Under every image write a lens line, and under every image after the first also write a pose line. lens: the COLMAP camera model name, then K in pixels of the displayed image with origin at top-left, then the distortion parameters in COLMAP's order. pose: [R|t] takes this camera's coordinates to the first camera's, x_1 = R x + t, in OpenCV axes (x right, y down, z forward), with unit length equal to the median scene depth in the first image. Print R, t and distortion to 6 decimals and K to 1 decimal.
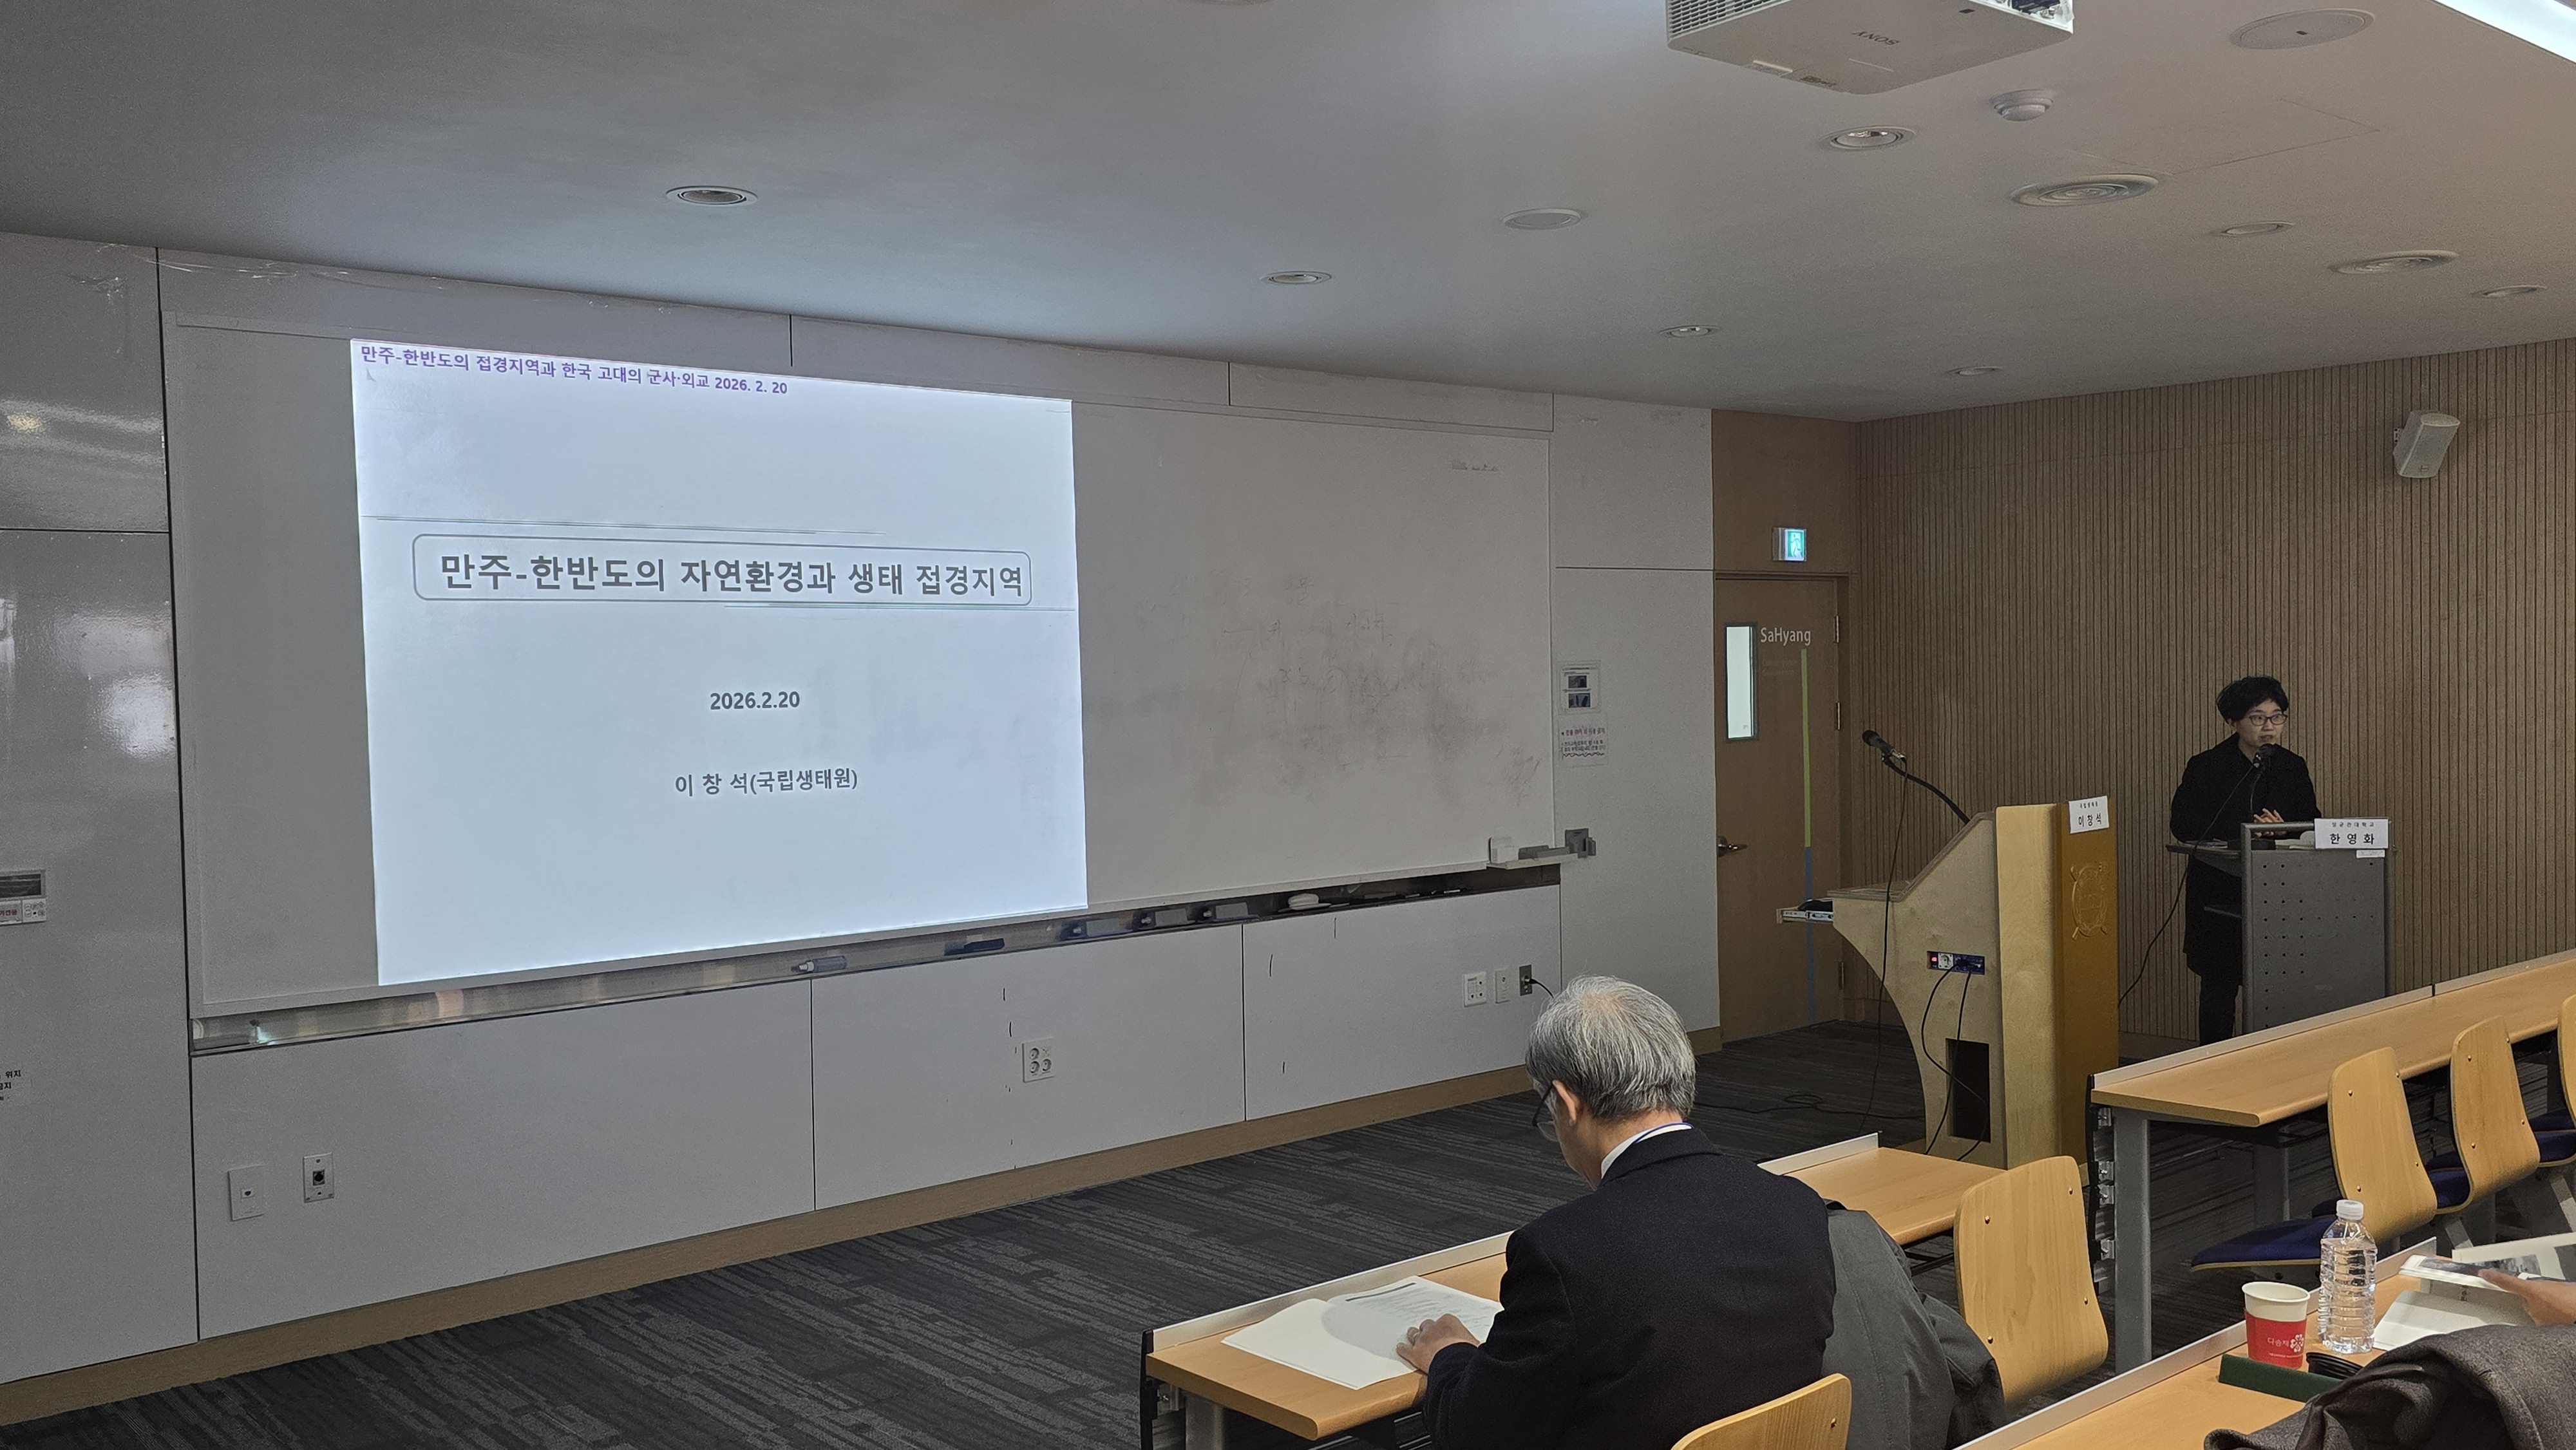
lens RADIAL K [[2142.7, 0, 1317.8], [0, 2142.7, 739.1], [0, 0, 1]] dist [0.086701, -0.081038]
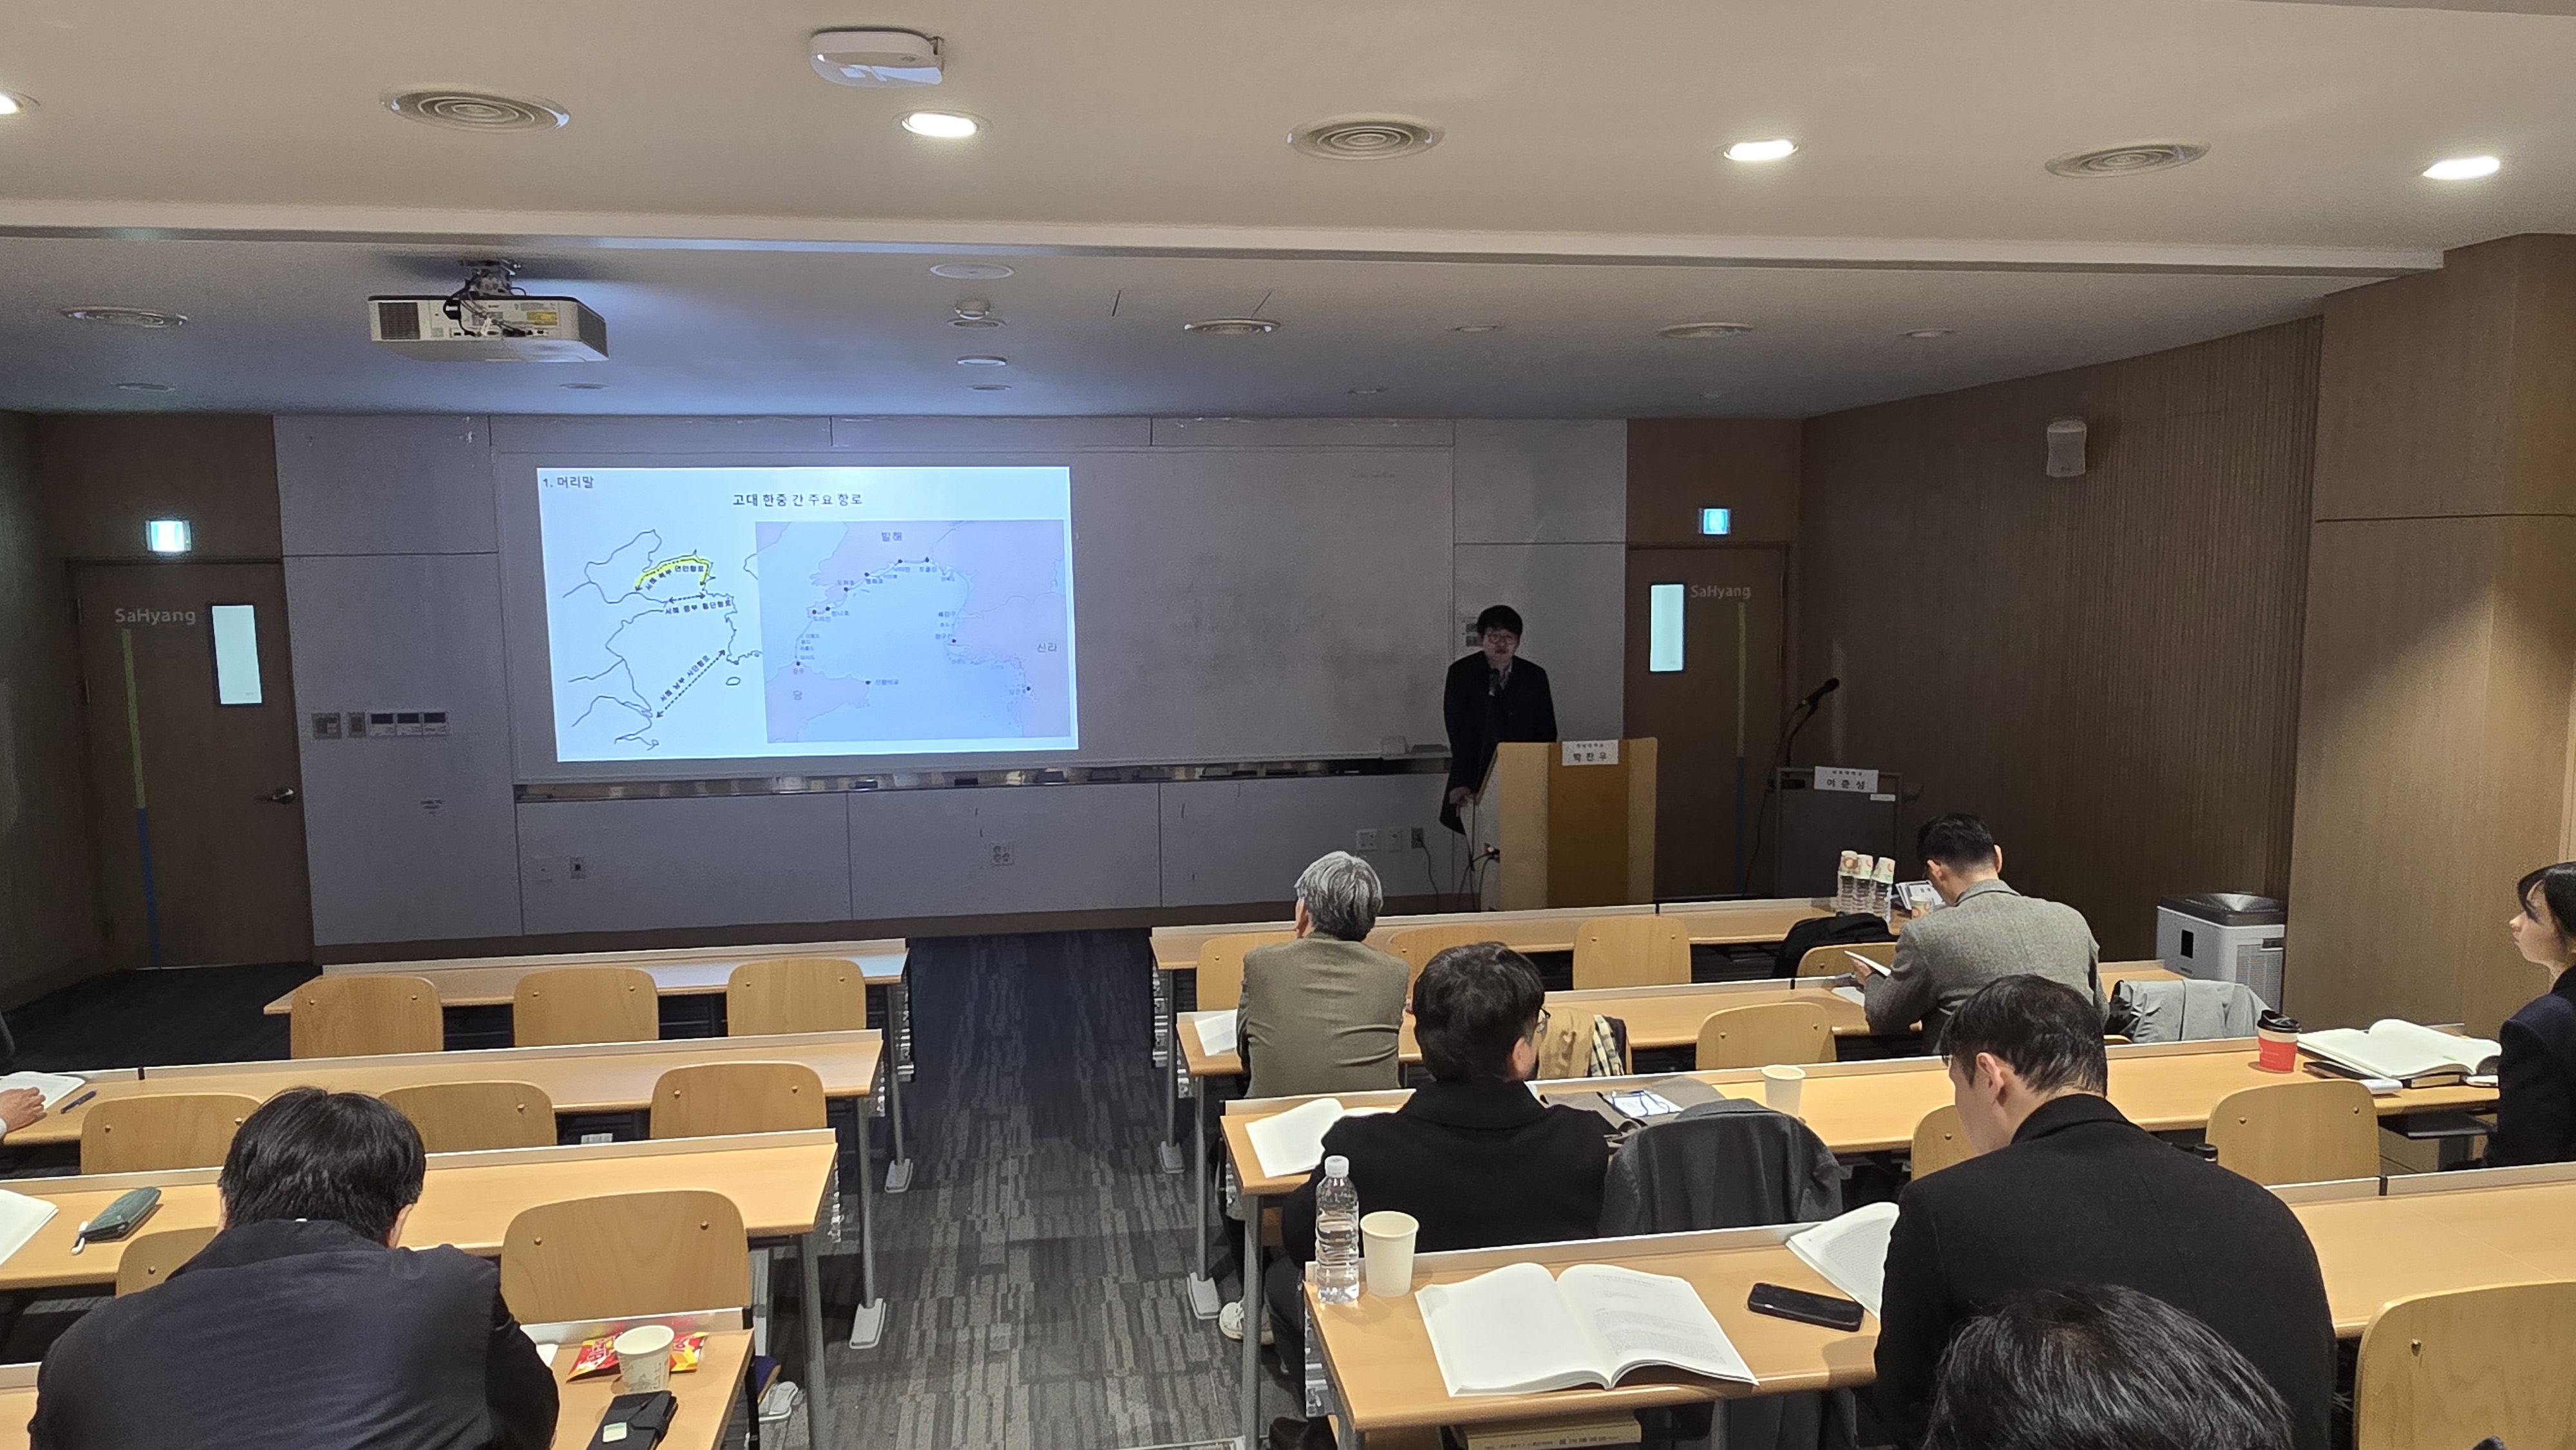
lens RADIAL K [[1607.0, 0, 1276.0], [0, 1607.0, 734.1], [0, 0, 1]] dist [0.001939, 0.000231]
pose [[0.841361, 0.067181, -0.536282, 0.673638], [-0.024439, 0.995959, 0.086422, -0.052609], [0.539920, -0.059606, 0.839603, 0.068688]]
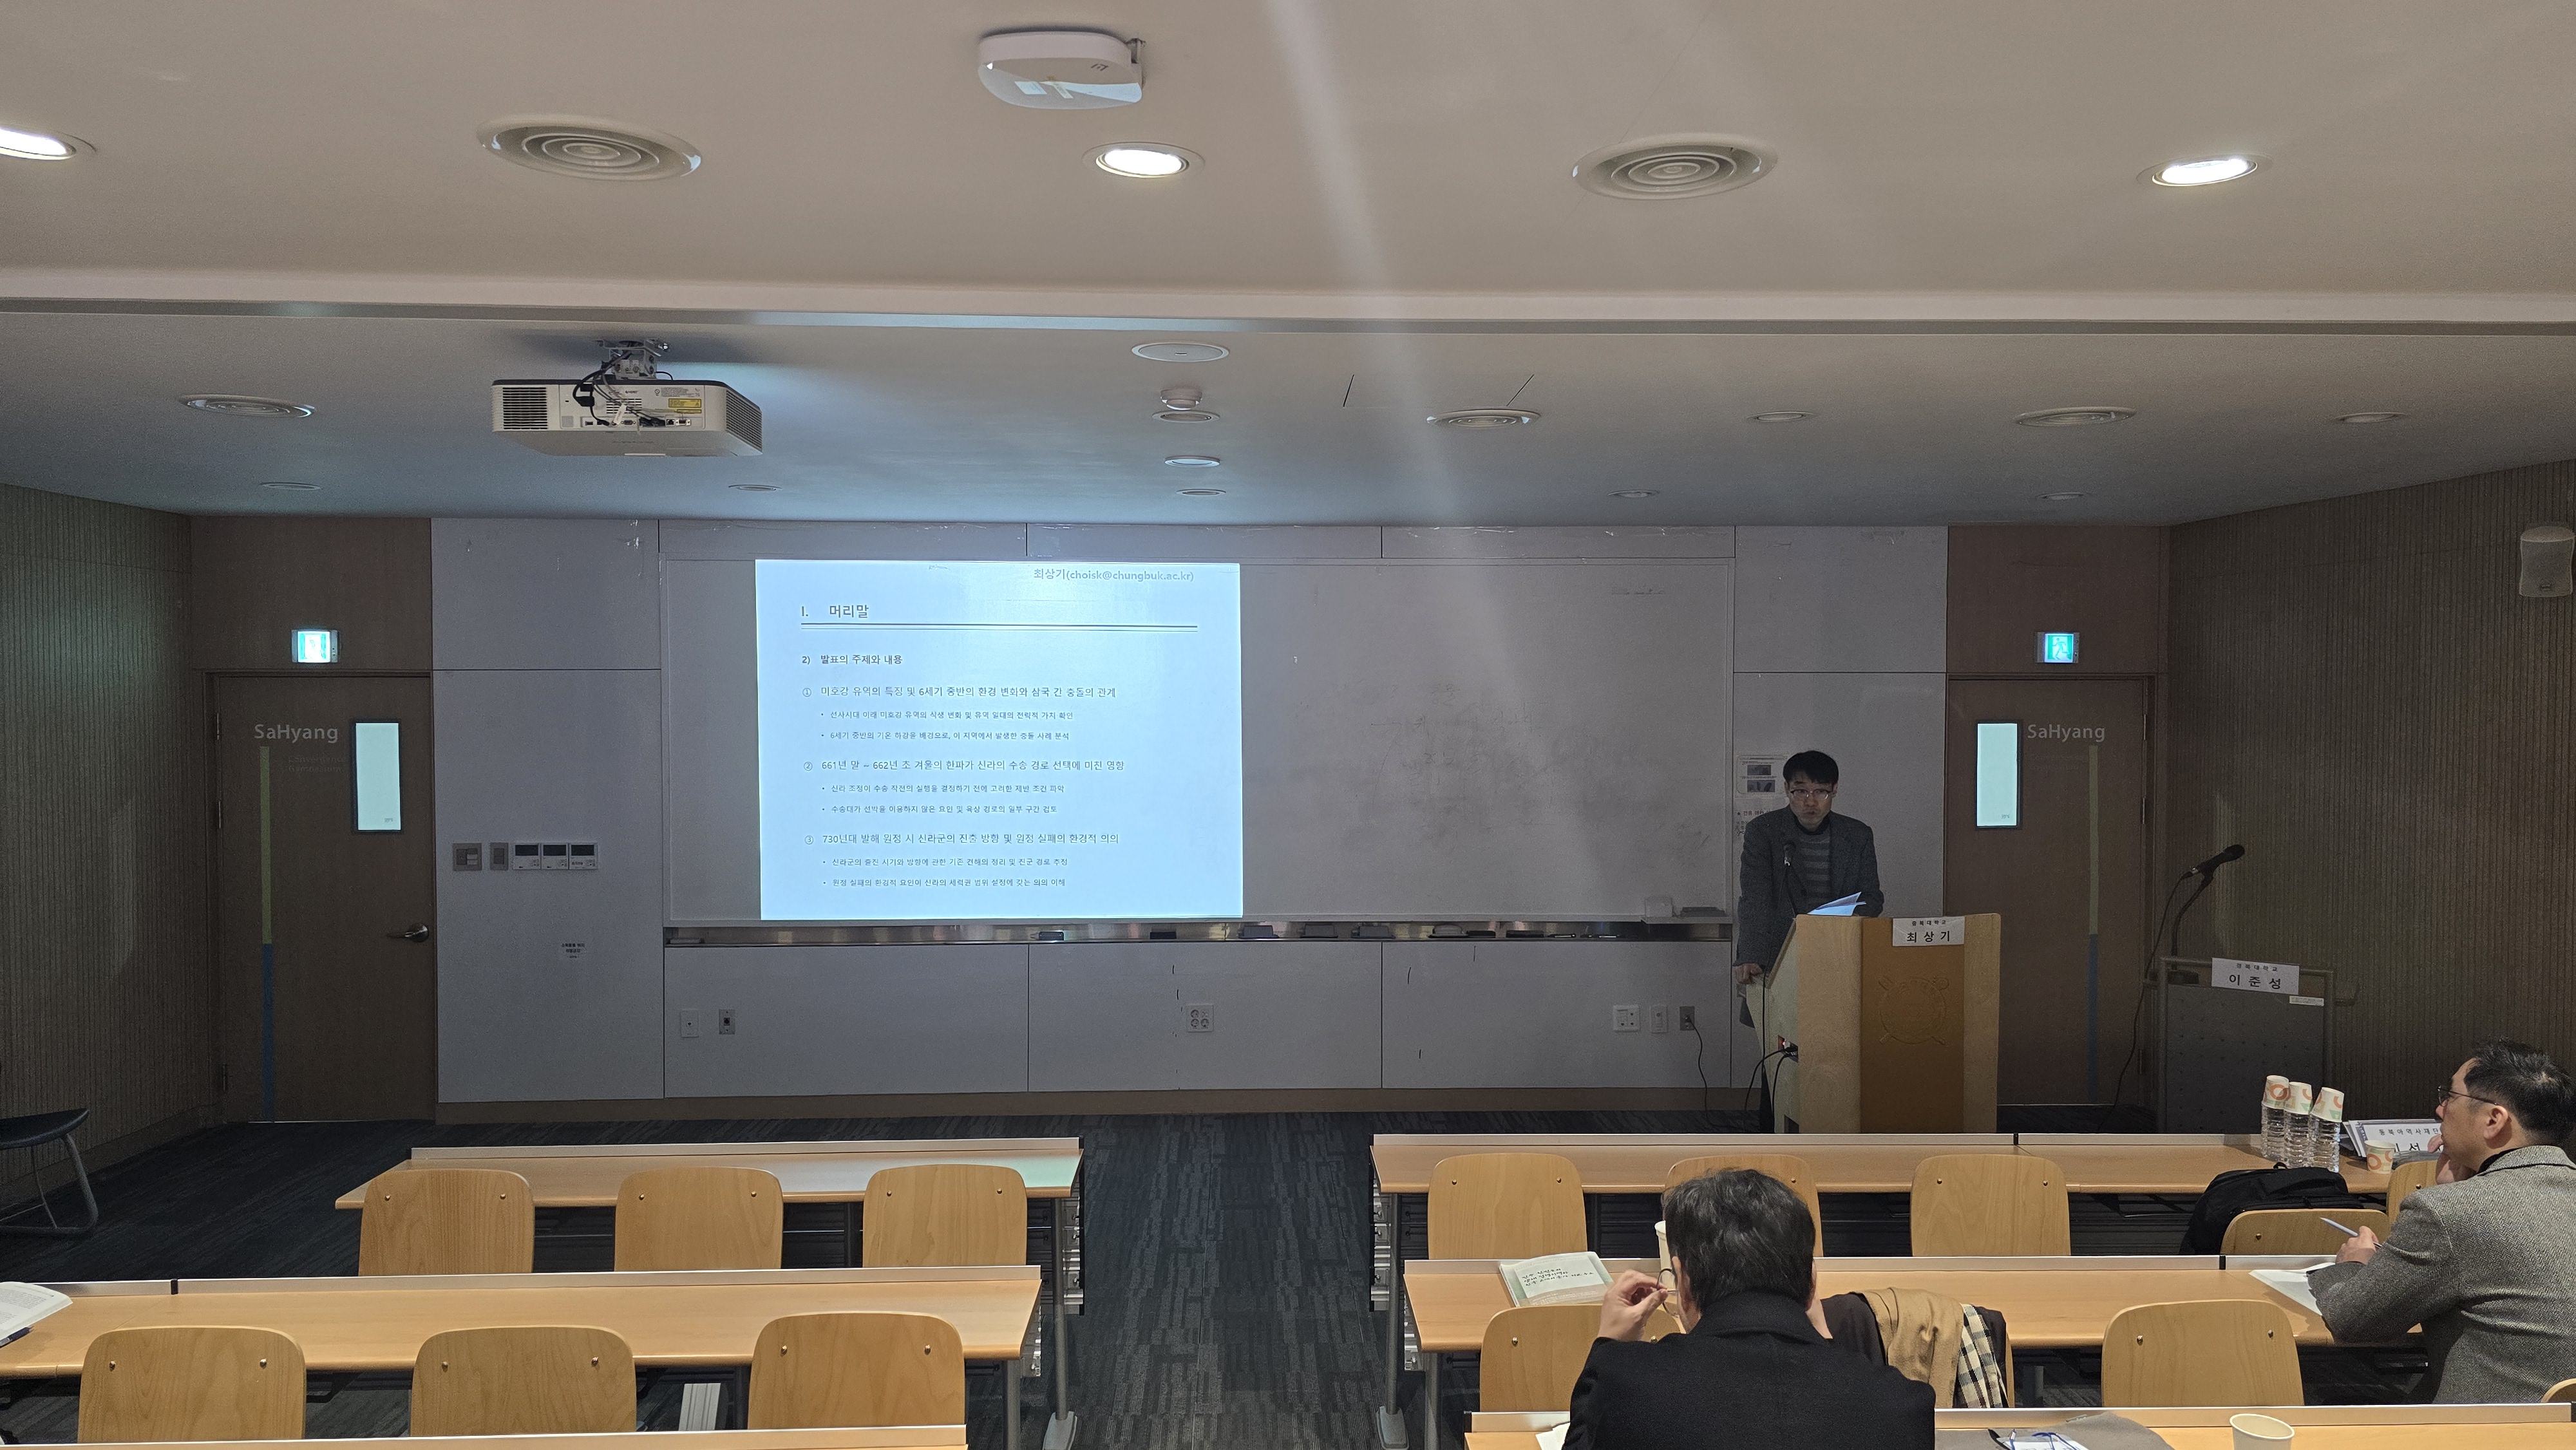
lens RADIAL K [[1744.3, 0, 1300.6], [0, 1744.3, 723.9], [0, 0, 1]] dist [0.091404, -0.085532]
pose [[0.771358, 0.035192, -0.635428, 0.630087], [-0.039219, 0.999201, 0.007729, -0.058196], [0.635192, 0.018959, 0.772122, 0.120358]]
